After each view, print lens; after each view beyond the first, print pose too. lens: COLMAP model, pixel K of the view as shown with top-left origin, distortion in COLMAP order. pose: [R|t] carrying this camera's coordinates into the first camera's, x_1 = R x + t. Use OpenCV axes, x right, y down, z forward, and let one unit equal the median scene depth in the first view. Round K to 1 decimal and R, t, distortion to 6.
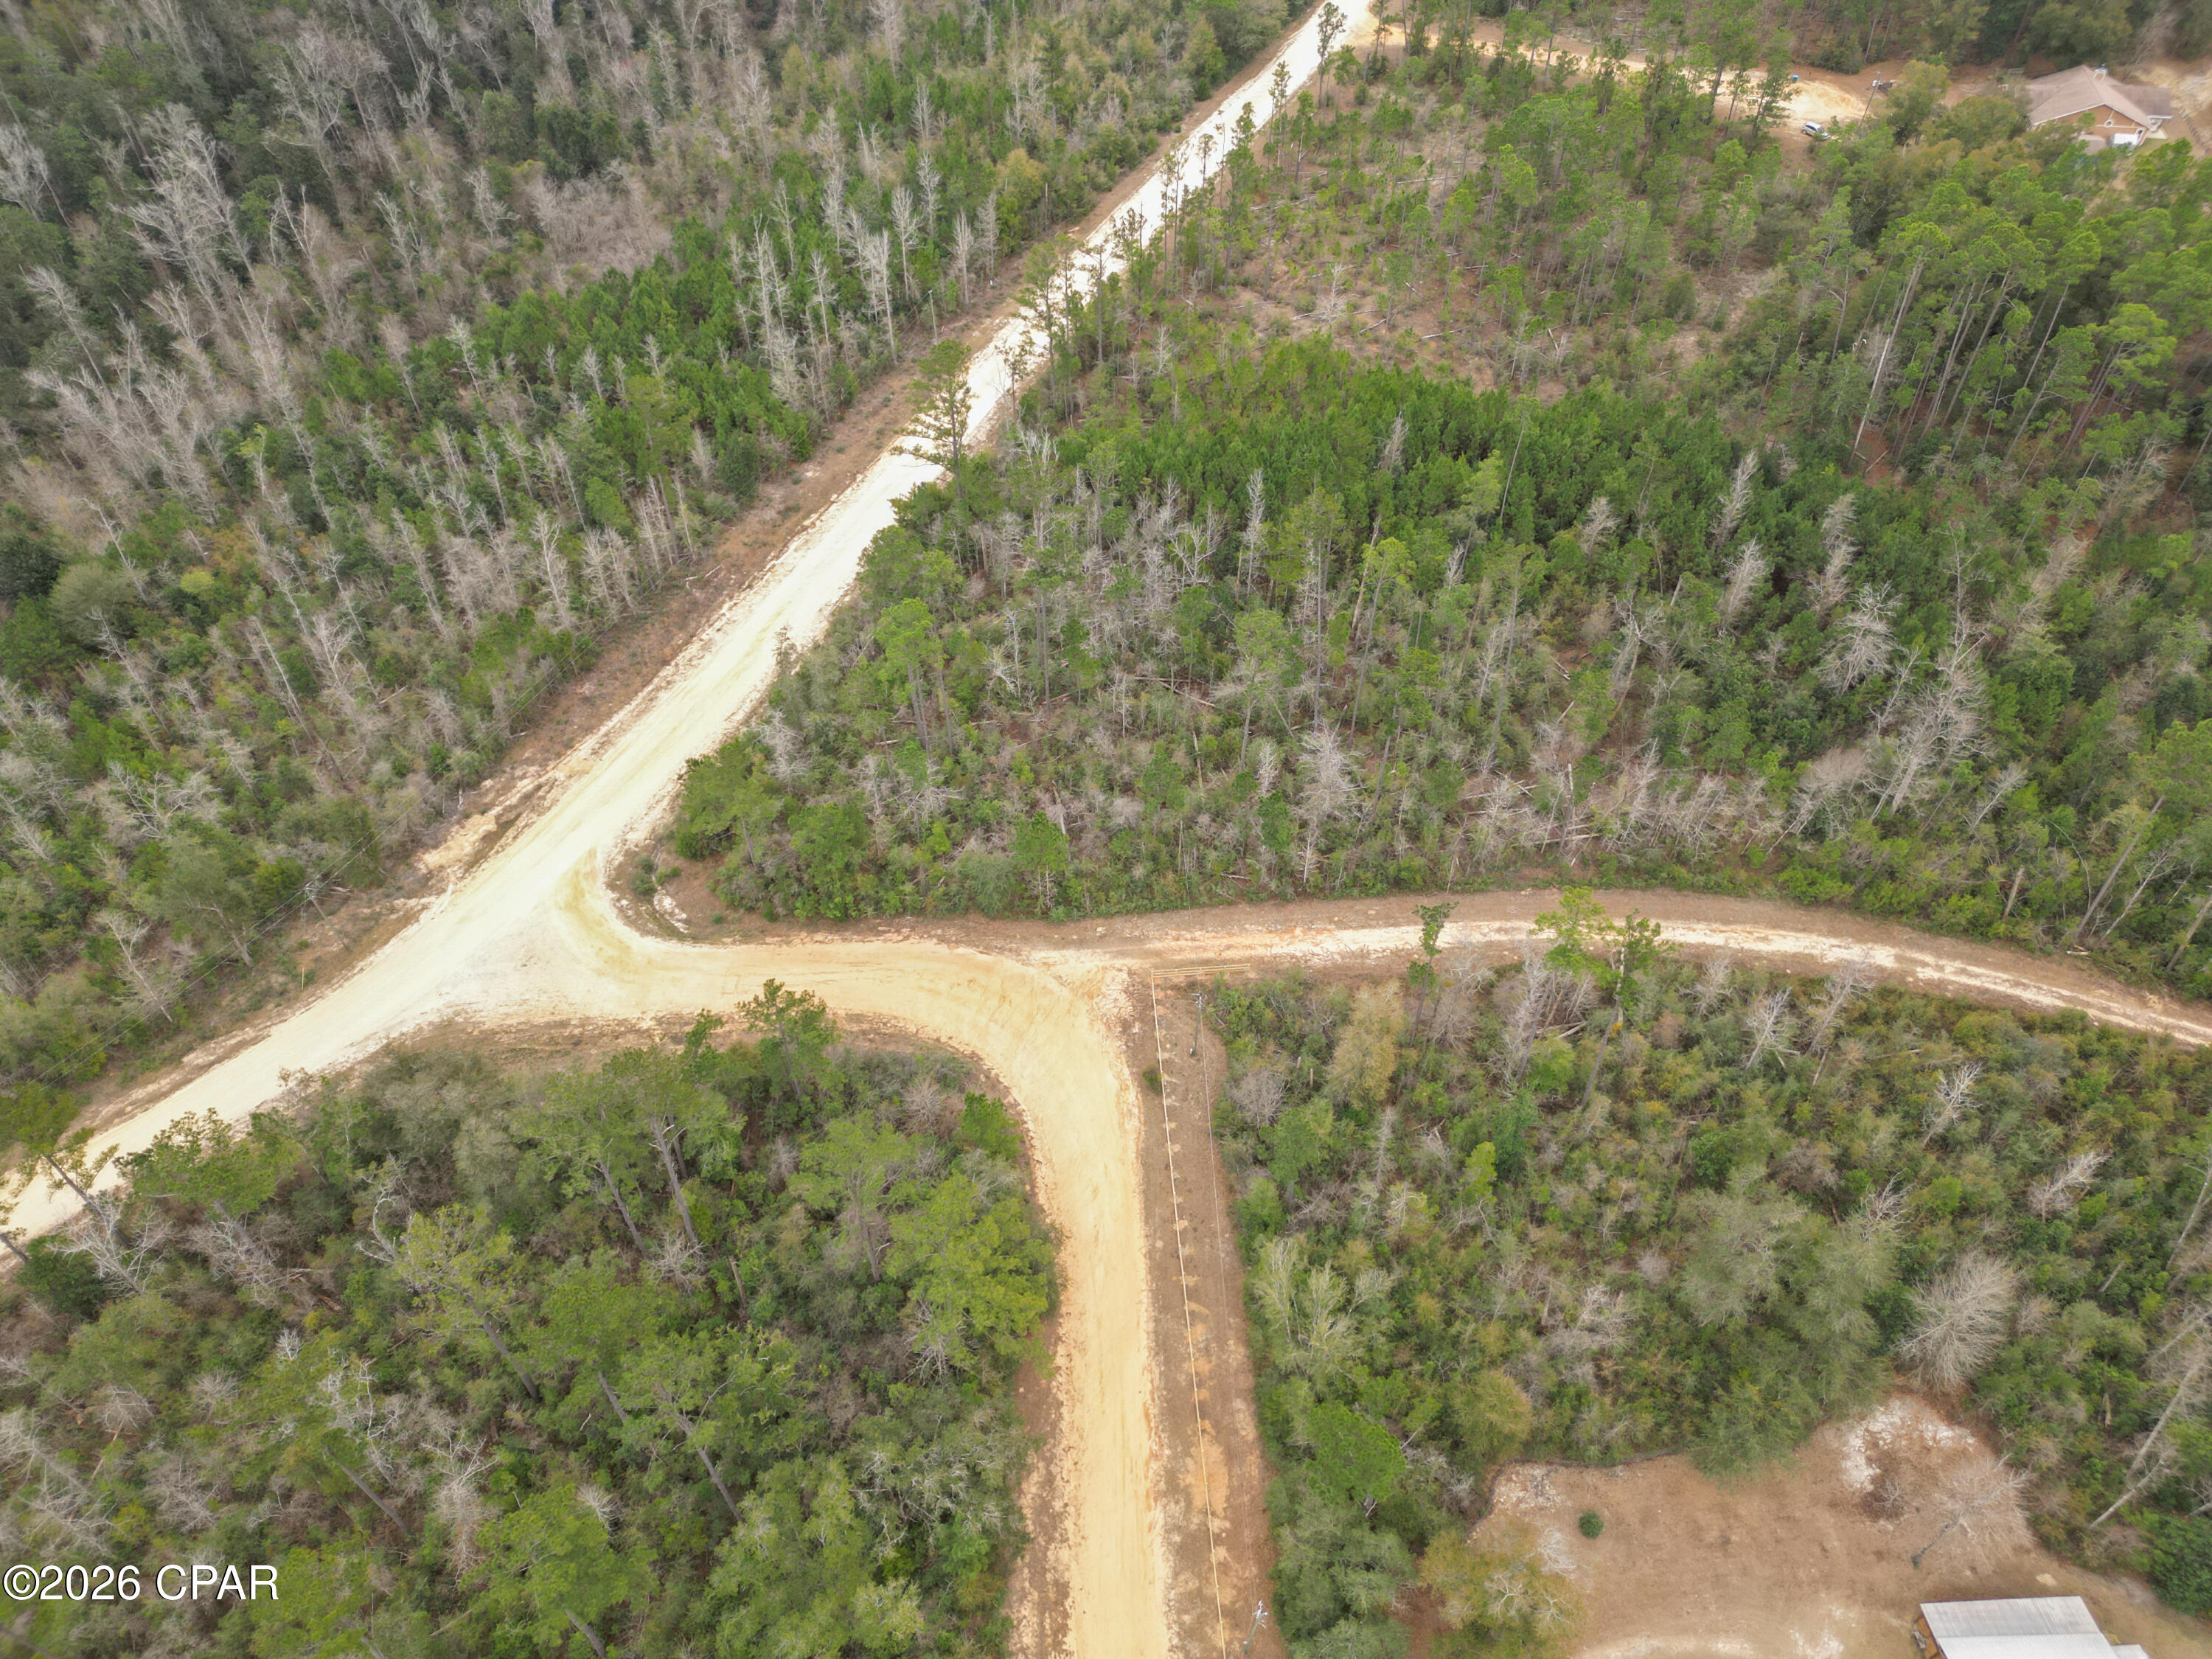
lens RADIAL K [[1526.2, 0, 1106.0], [0, 1526.2, 829.5], [0, 0, 1]] dist [0.061743, -0.059866]
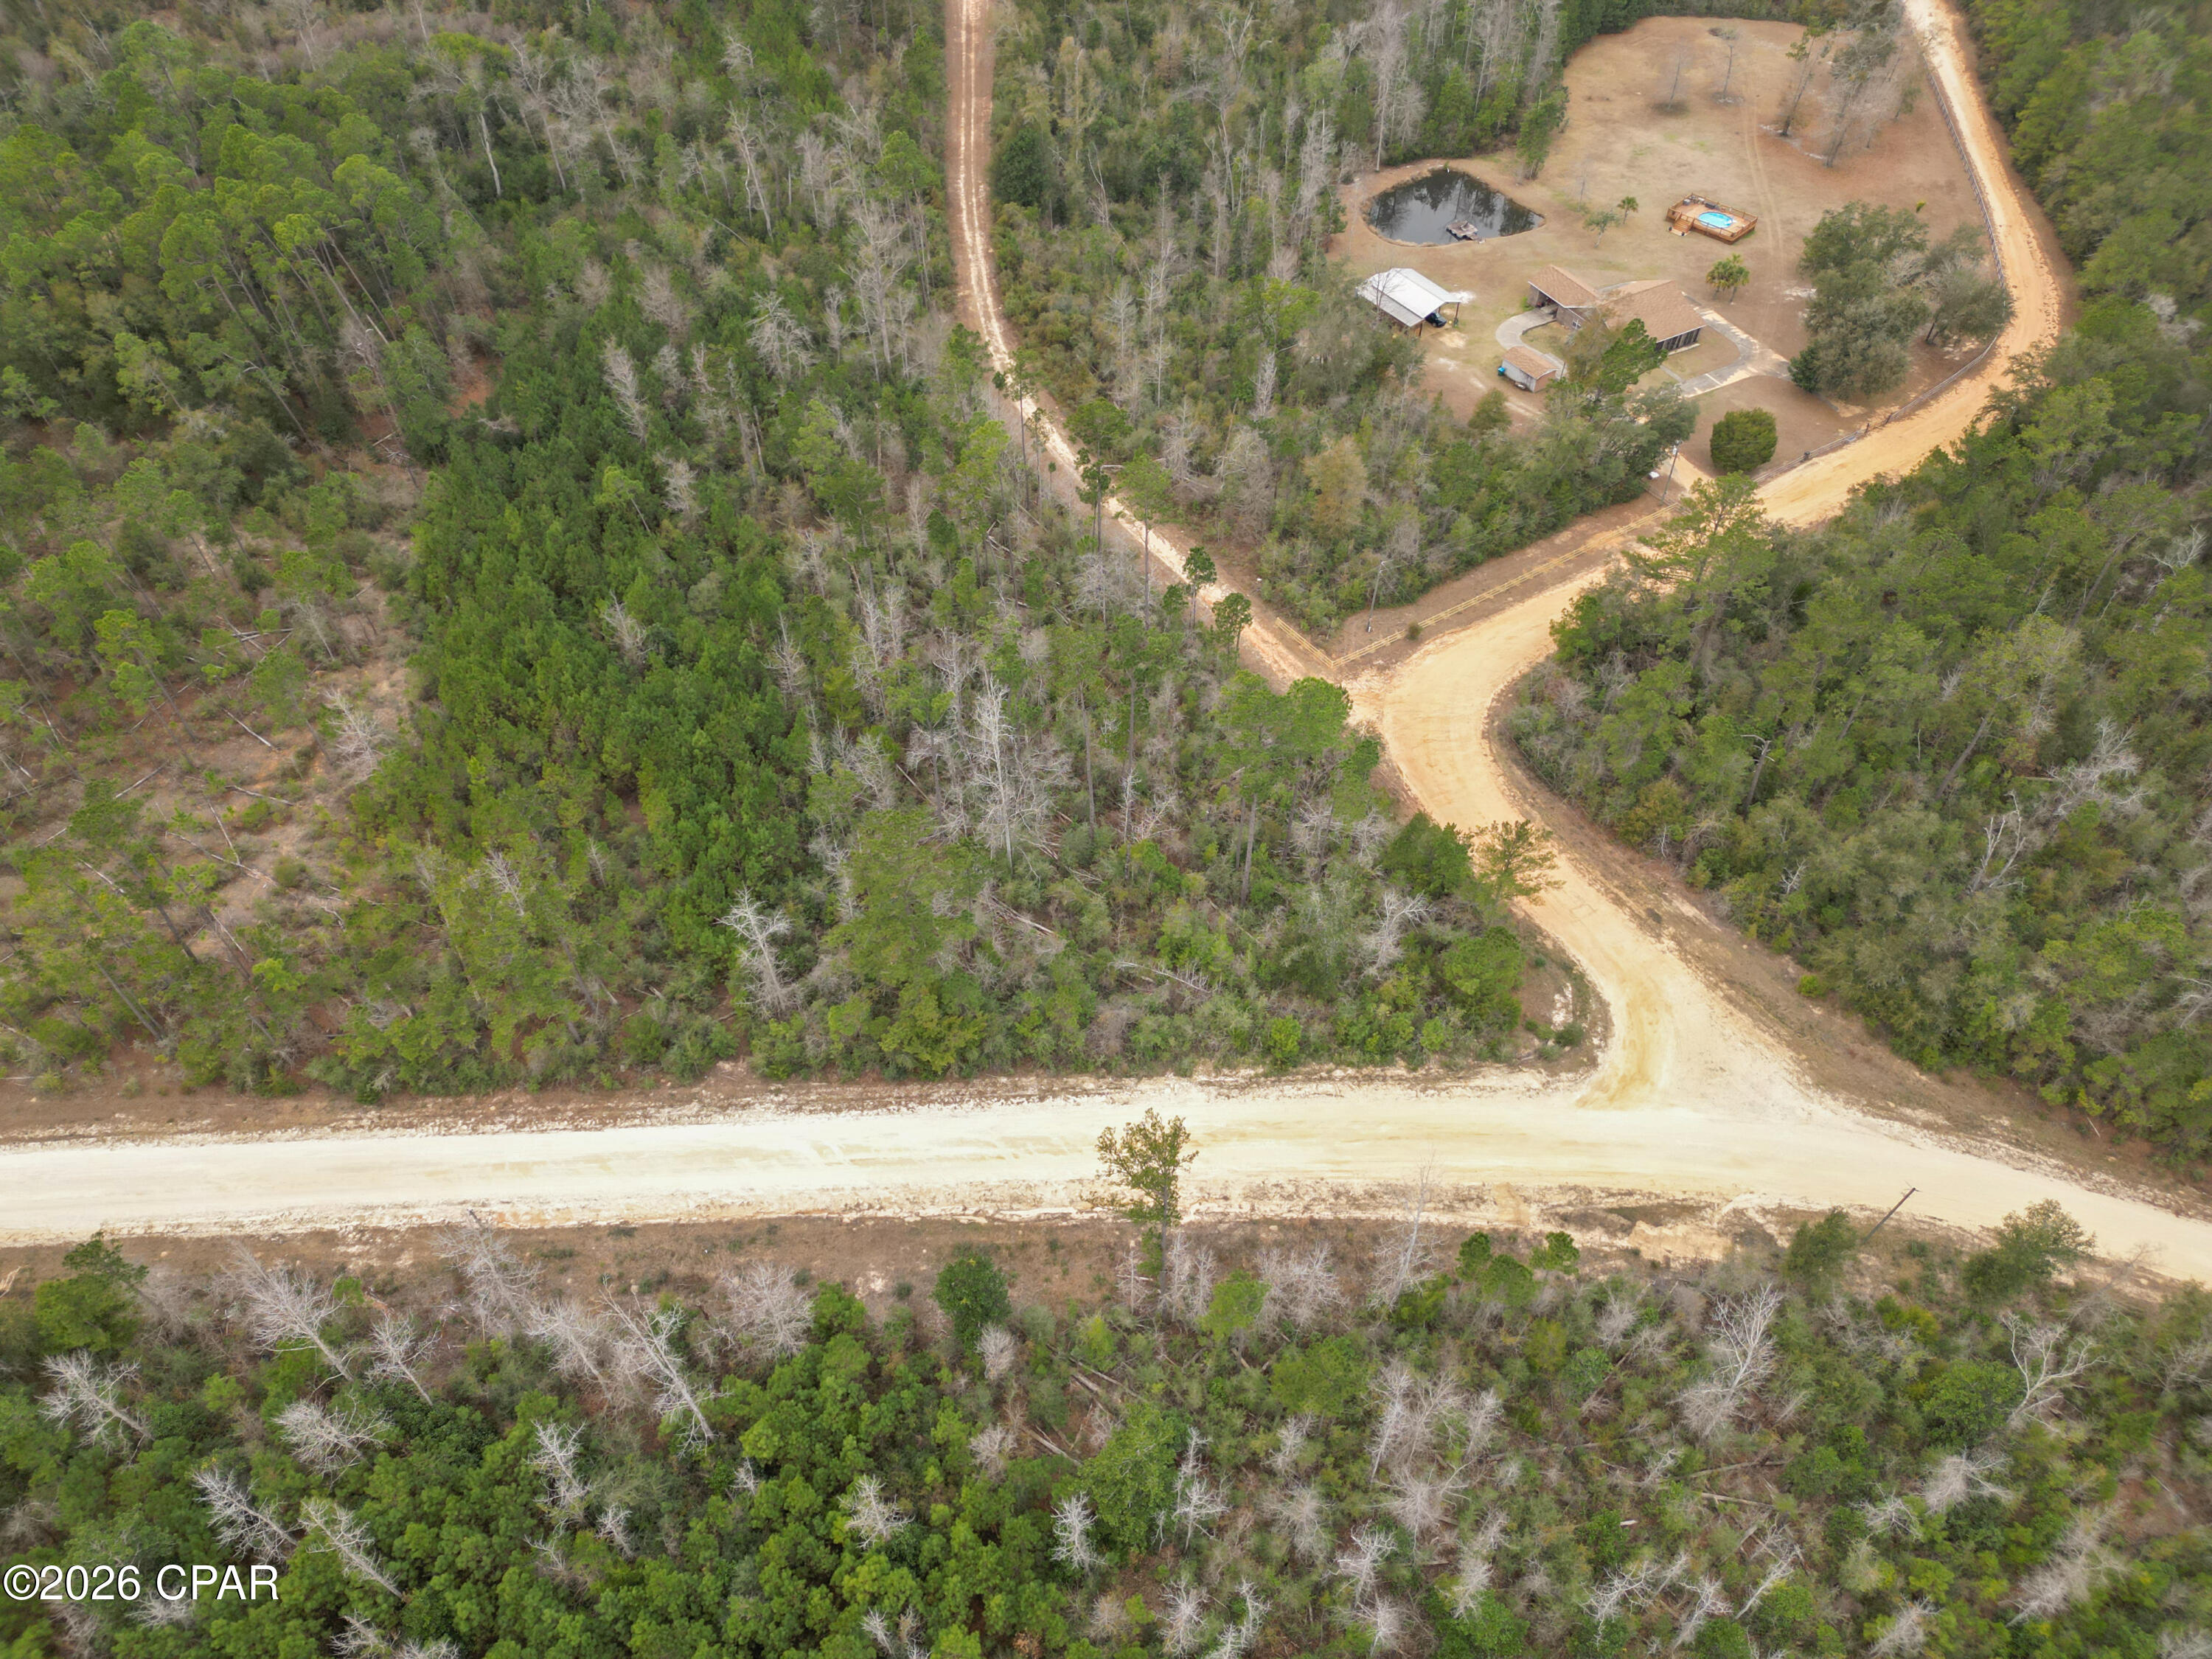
lens RADIAL K [[1526.2, 0, 1106.0], [0, 1526.2, 829.5], [0, 0, 1]] dist [0.061743, -0.059866]
pose [[-0.520172, -0.642125, 0.563114, -0.592082], [0.628175, 0.159053, 0.761642, -0.846072], [-0.578634, 0.749919, 0.320632, 0.776075]]
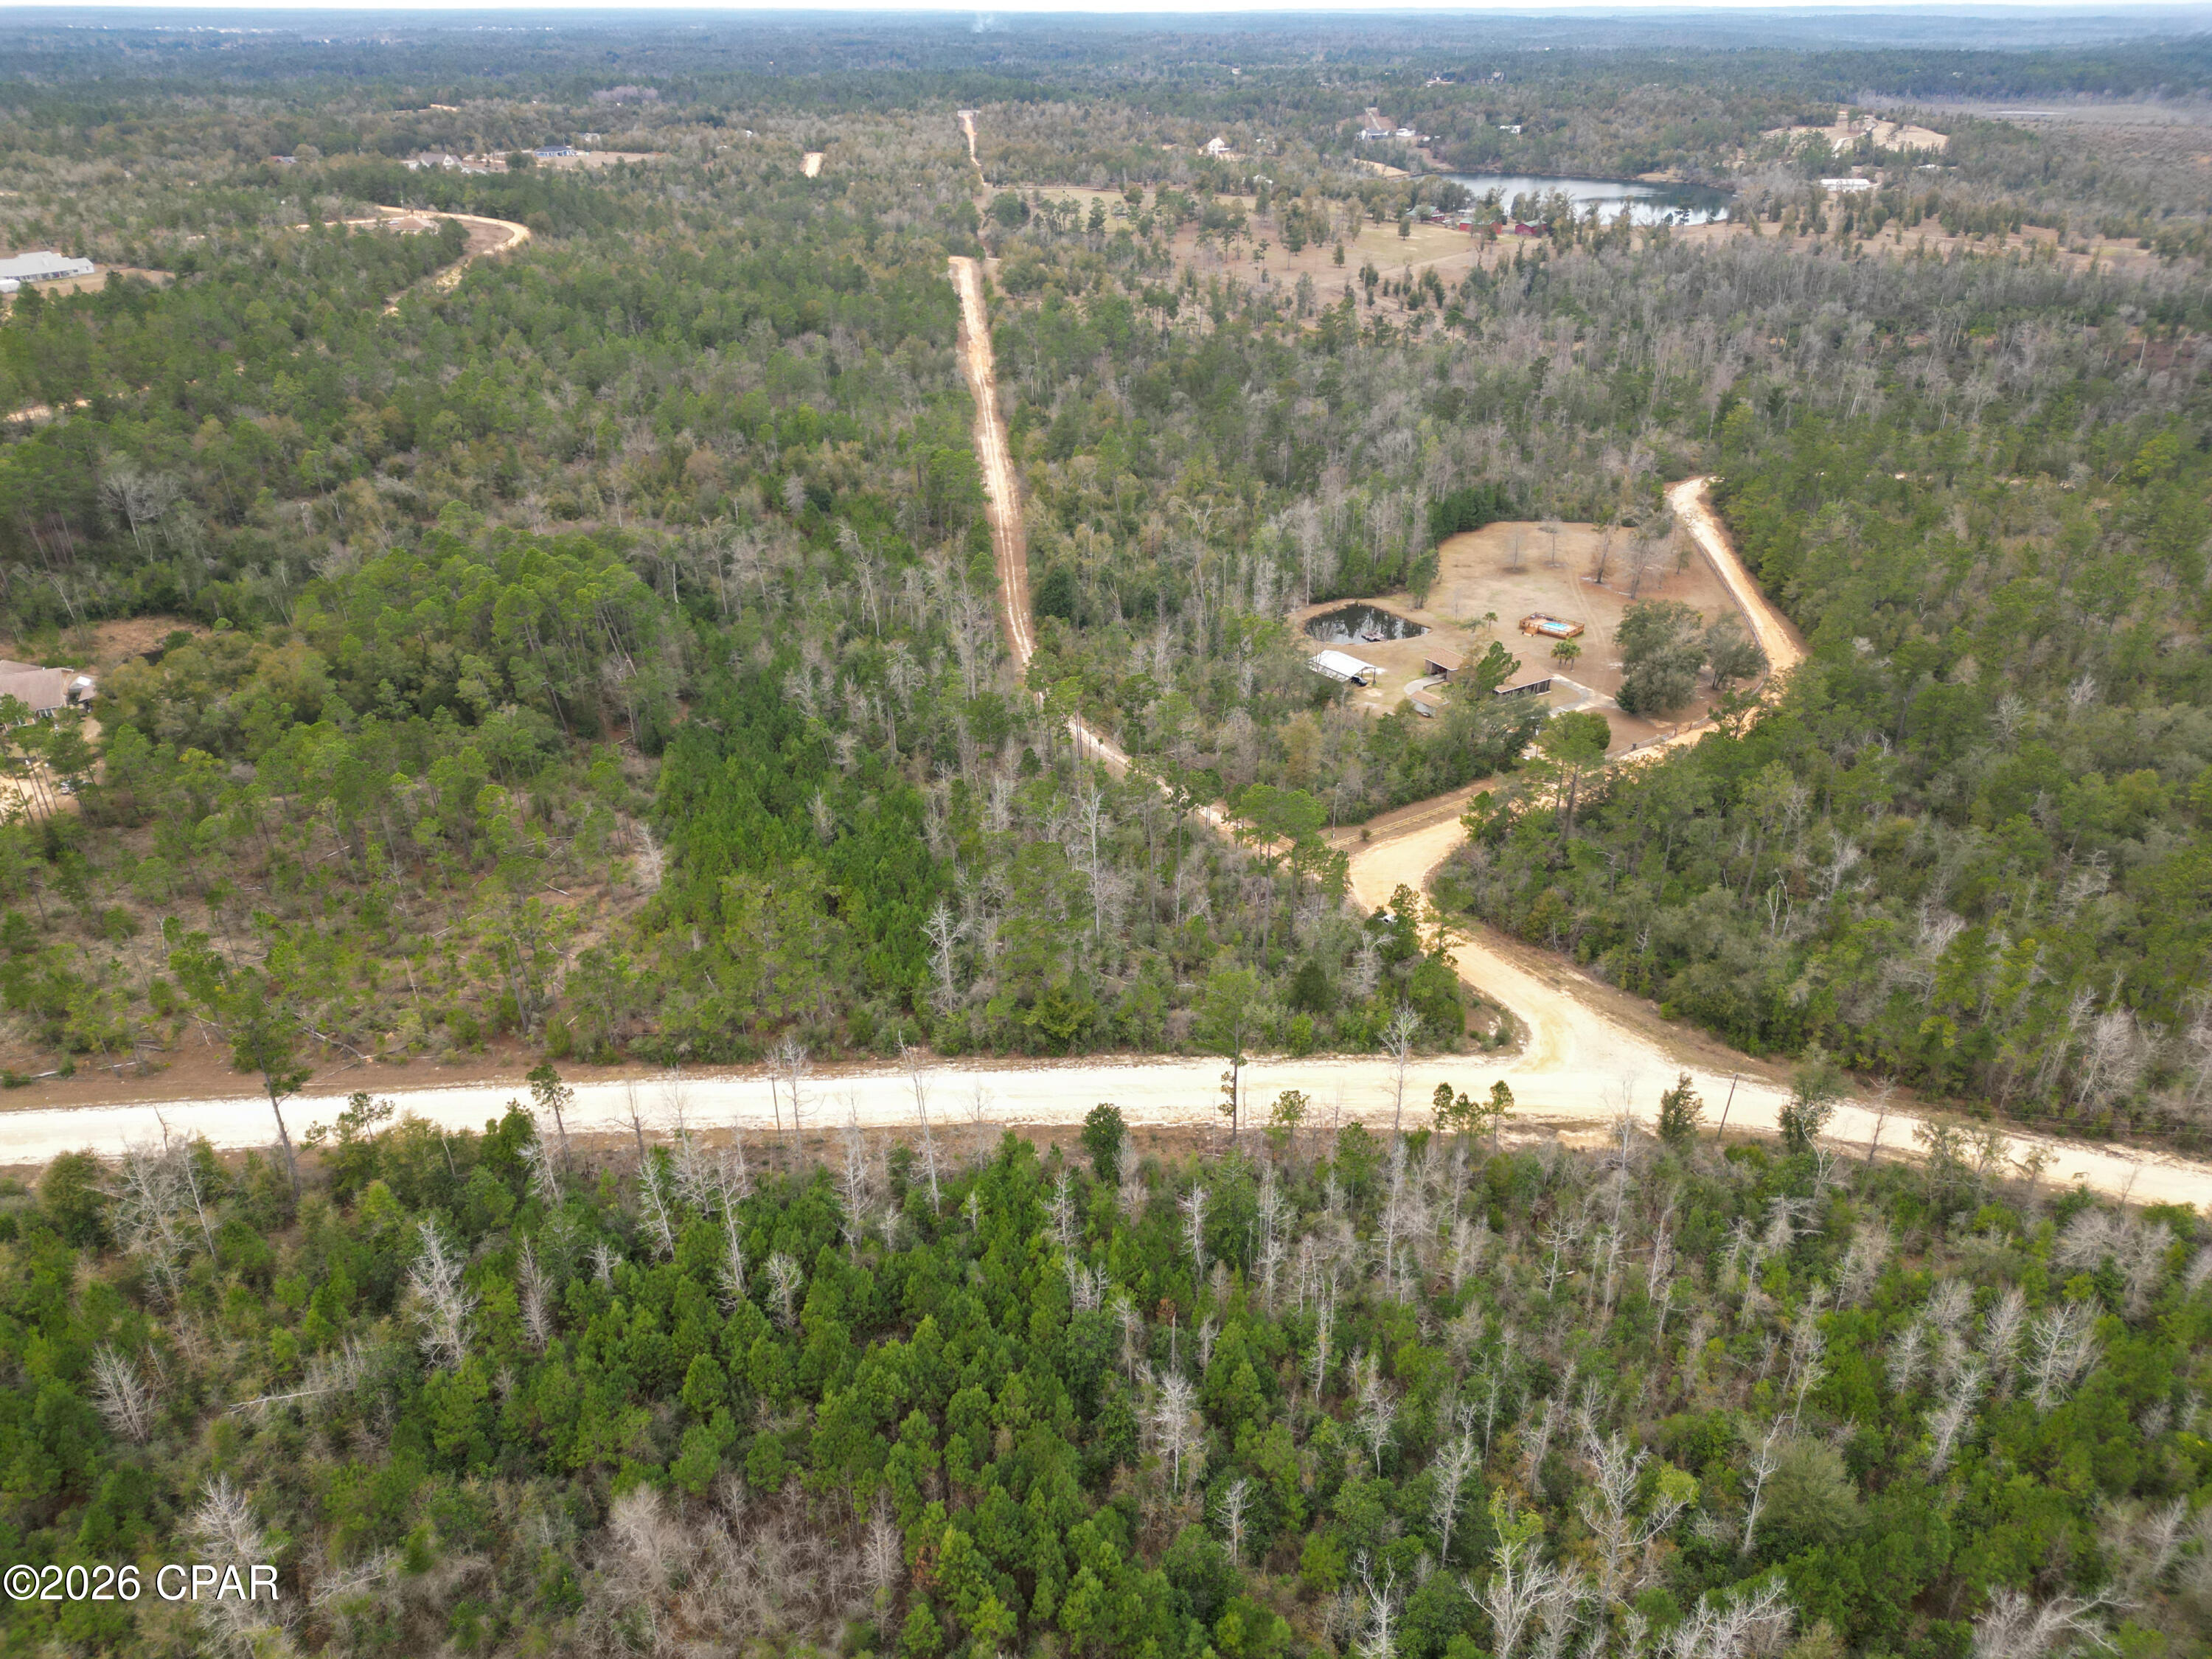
lens RADIAL K [[1514.3, 0, 1106.0], [0, 1514.3, 829.5], [0, 0, 1]] dist [0.101933, -0.193100]
pose [[-0.555348, -0.391280, 0.733818, -0.985234], [0.614926, 0.400848, 0.679108, -1.101699], [-0.559870, 0.828385, 0.017998, 1.017515]]
